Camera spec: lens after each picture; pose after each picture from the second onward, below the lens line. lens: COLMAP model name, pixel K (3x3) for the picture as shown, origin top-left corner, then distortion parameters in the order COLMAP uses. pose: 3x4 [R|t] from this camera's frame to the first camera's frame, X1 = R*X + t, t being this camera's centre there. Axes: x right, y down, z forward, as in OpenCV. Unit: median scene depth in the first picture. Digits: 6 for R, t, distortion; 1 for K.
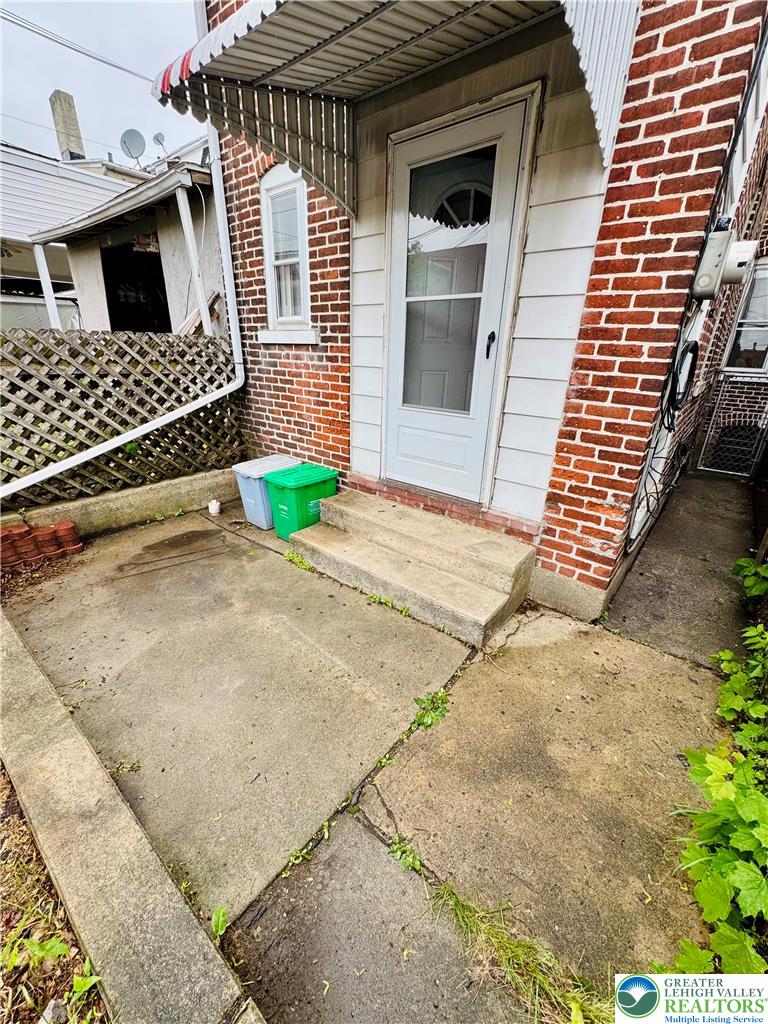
lens RADIAL K [[409.7, 0, 384.8], [0, 409.7, 511.4], [0, 0, 1]] dist [-0.002213, -0.000328]
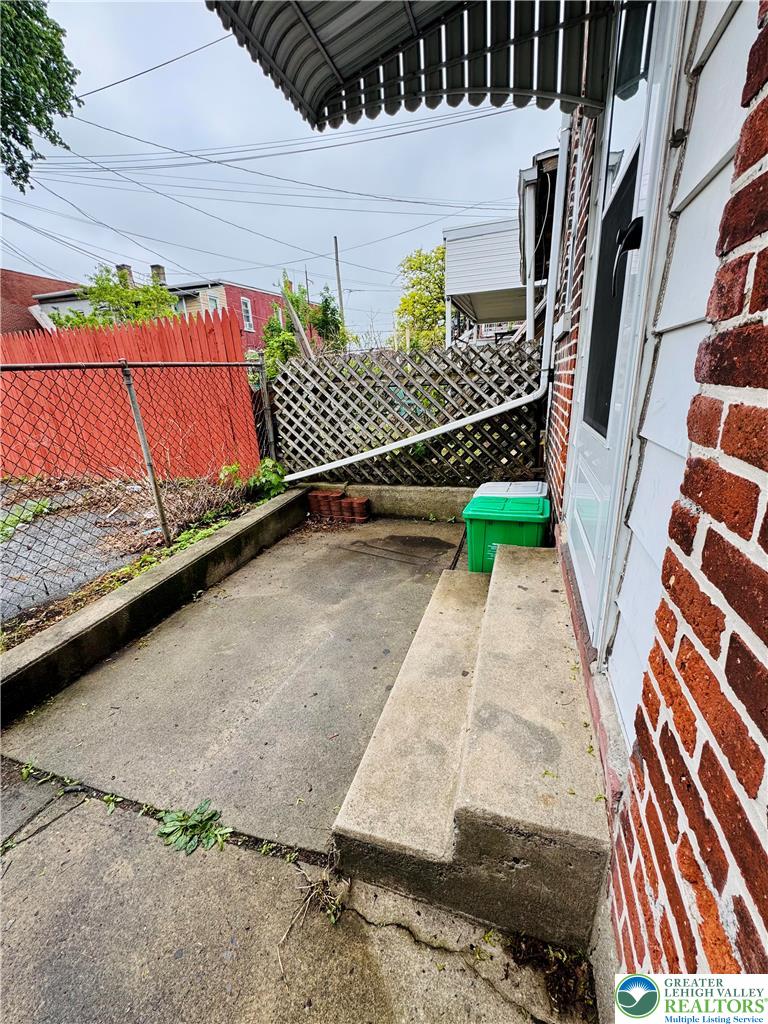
lens RADIAL K [[409.7, 0, 386.5], [0, 409.7, 512.1], [0, 0, 1]] dist [-0.002213, -0.000328]
pose [[0.366552, 0.238198, -0.899389, 0.430579], [-0.290125, 0.947735, 0.132759, -0.126745], [0.884006, 0.212273, 0.416502, 0.521779]]
